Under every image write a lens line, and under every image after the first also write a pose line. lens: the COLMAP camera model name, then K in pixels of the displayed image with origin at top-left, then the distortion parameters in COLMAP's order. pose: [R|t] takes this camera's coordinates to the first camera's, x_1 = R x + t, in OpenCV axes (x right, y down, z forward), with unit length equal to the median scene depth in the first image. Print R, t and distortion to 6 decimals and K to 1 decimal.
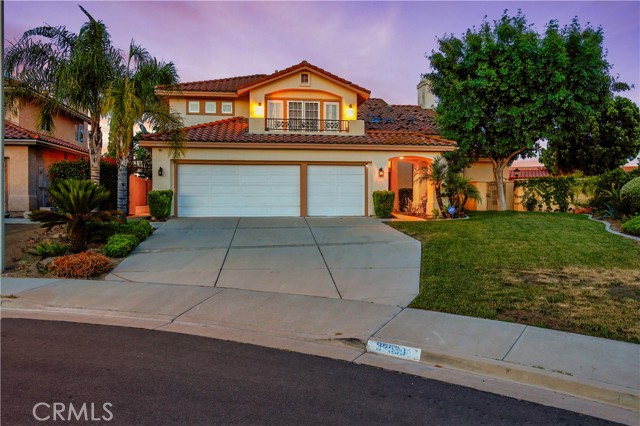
lens RADIAL K [[482.7, 0, 320.5], [0, 482.7, 208.8], [0, 0, 1]] dist [0.009563, -0.010217]
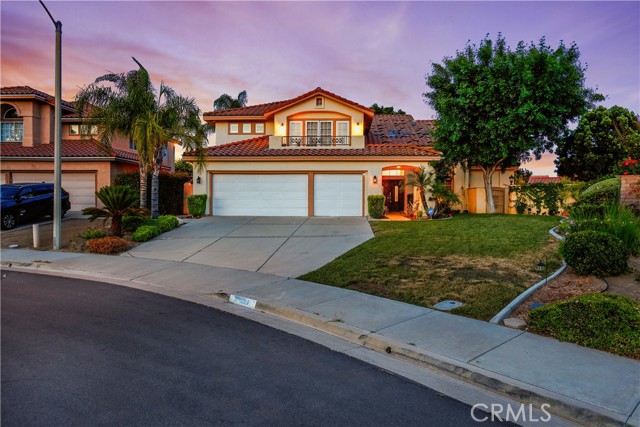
lens RADIAL K [[438.5, 0, 319.9], [0, 438.5, 217.5], [0, 0, 1]] dist [0.008338, 0.003189]
pose [[0.978880, 0.011167, -0.204132, 0.216791], [-0.009721, 0.999920, 0.008089, 0.010039], [0.204206, -0.005934, 0.978910, -0.079019]]
